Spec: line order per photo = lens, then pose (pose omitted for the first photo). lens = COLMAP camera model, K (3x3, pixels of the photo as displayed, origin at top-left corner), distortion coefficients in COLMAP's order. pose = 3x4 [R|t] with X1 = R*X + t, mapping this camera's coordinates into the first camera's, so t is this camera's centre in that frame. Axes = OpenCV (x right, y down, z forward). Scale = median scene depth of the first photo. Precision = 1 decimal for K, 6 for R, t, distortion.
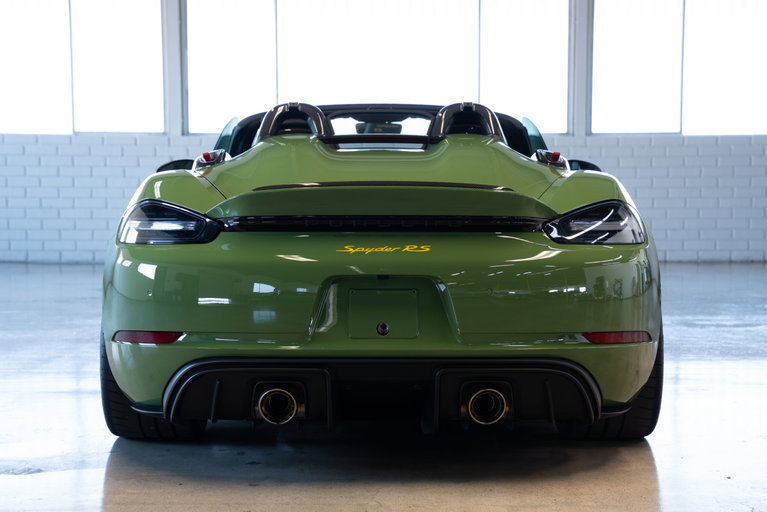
lens RADIAL K [[1422.2, 0, 383.5], [0, 1422.2, 256.0], [0, 0, 1]] dist [0.165910, 0.103555]
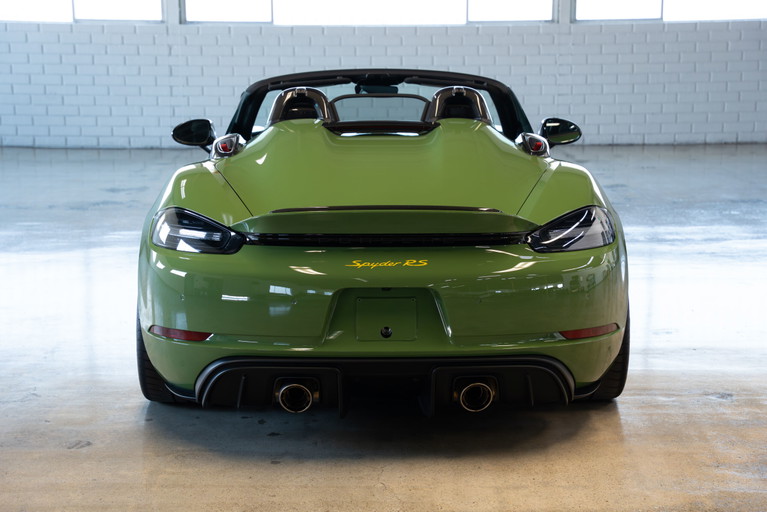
lens RADIAL K [[1406.4, 0, 383.5], [0, 1406.4, 256.0], [0, 0, 1]] dist [0.193238, -0.016640]
pose [[0.999943, -0.004042, 0.009869, -0.012028], [0.002705, 0.991257, 0.131917, -0.141202], [-0.010316, -0.131883, 0.991212, -0.107253]]
